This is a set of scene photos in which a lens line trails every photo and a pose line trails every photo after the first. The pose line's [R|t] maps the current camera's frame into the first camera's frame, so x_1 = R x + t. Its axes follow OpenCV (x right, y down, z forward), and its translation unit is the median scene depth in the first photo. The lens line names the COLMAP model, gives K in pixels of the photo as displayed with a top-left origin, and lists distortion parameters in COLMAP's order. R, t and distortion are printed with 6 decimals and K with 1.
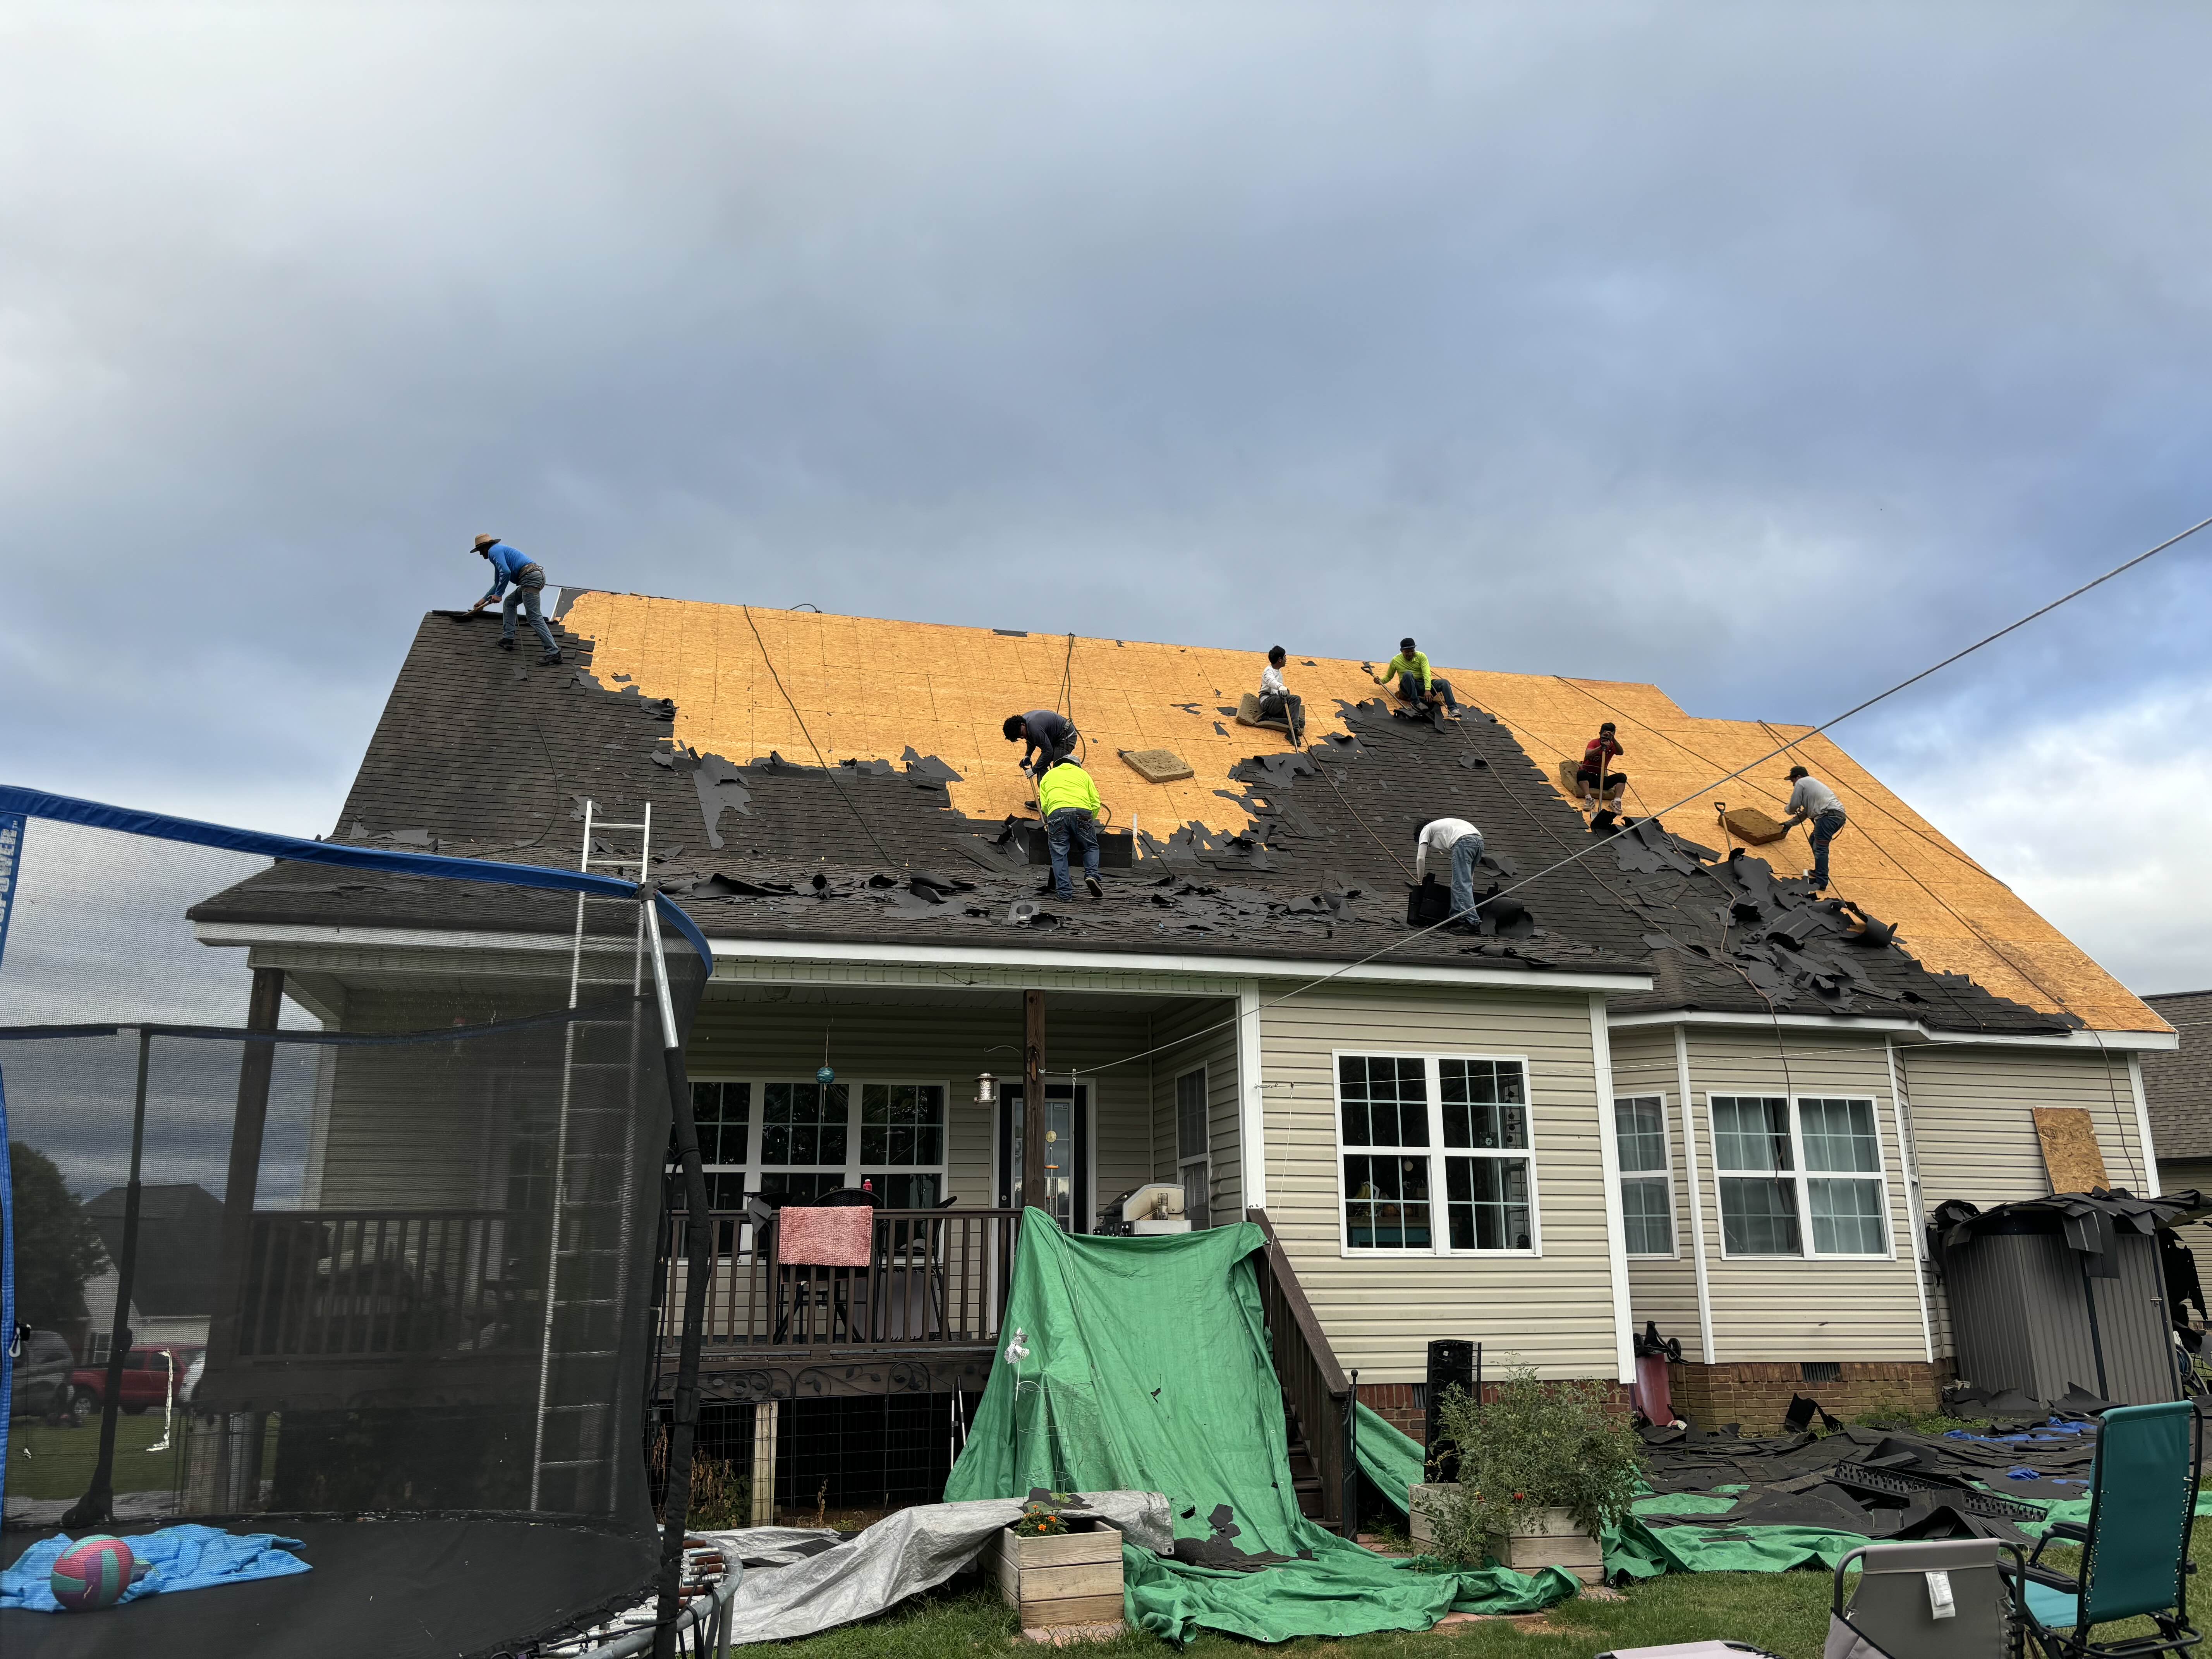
lens RADIAL K [[1650.6, 0, 1103.6], [0, 1650.6, 849.2], [0, 0, 1]] dist [0.023304, -0.001078]
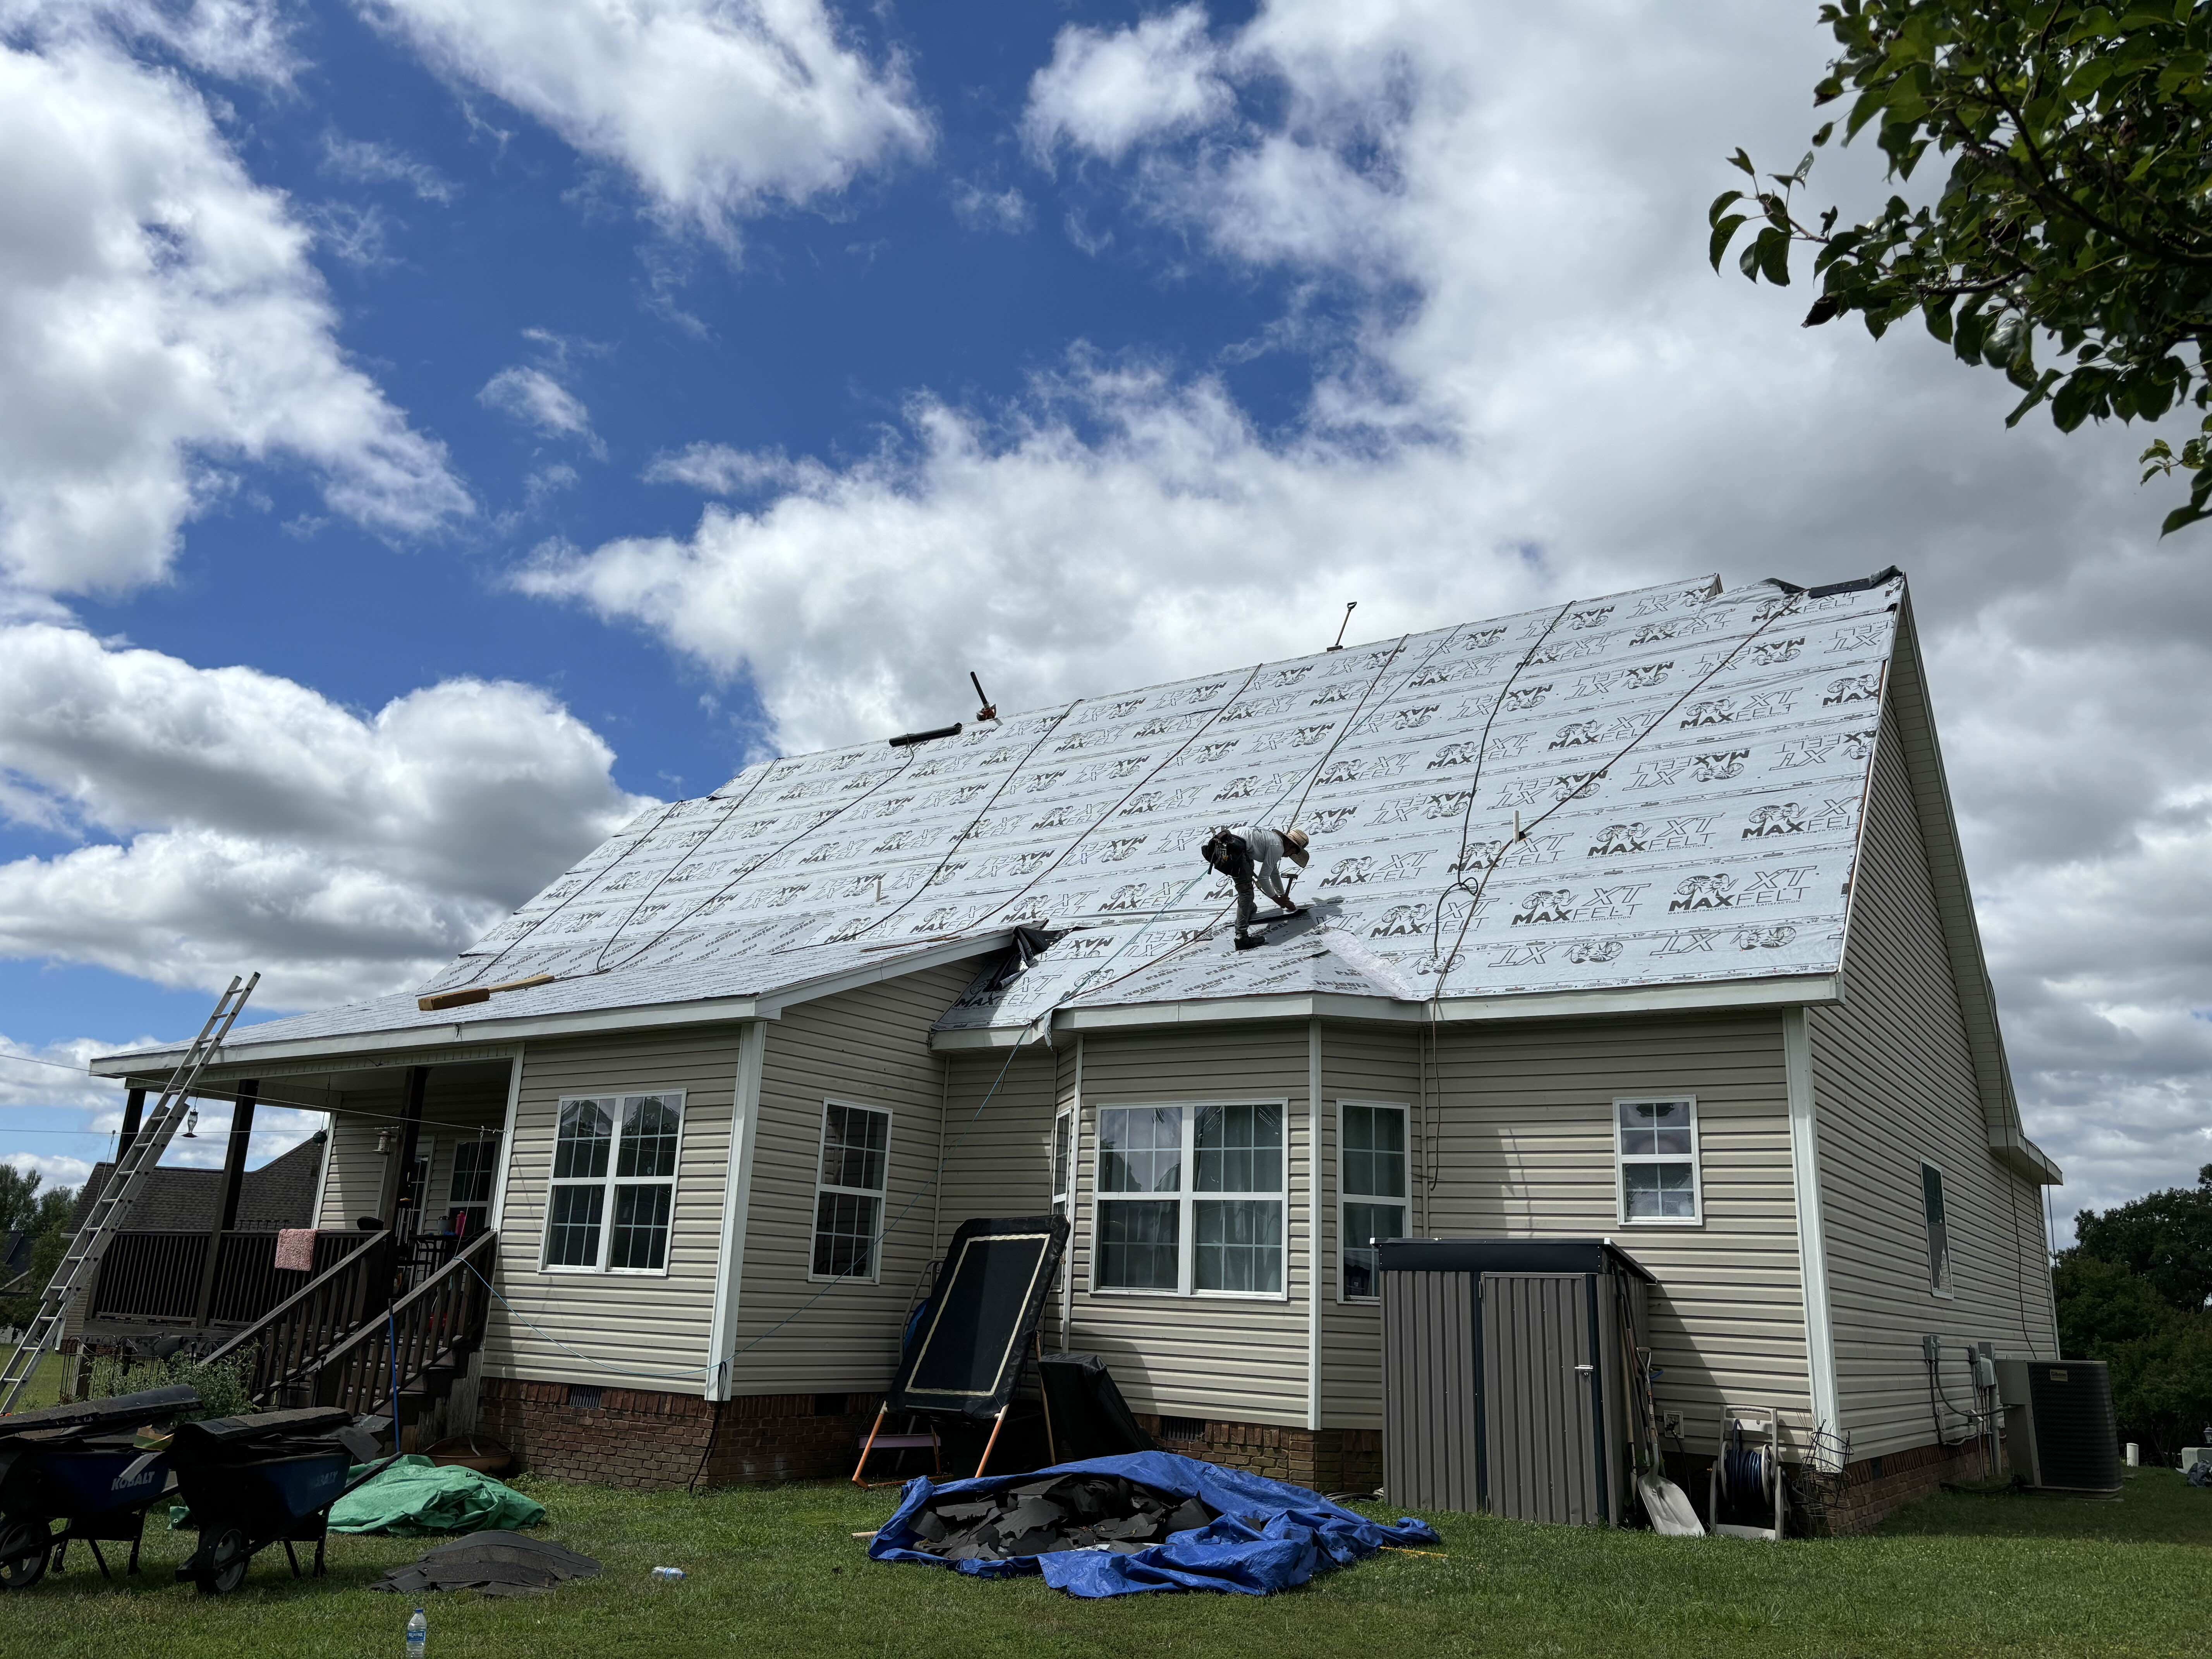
lens RADIAL K [[1650.6, 0, 1103.6], [0, 1650.6, 849.2], [0, 0, 1]] dist [0.023304, -0.001078]
pose [[0.657274, -0.174322, -0.733214, 1.253602], [0.146393, 0.983882, -0.102687, 0.121724], [0.739297, -0.039844, 0.672200, 0.482749]]
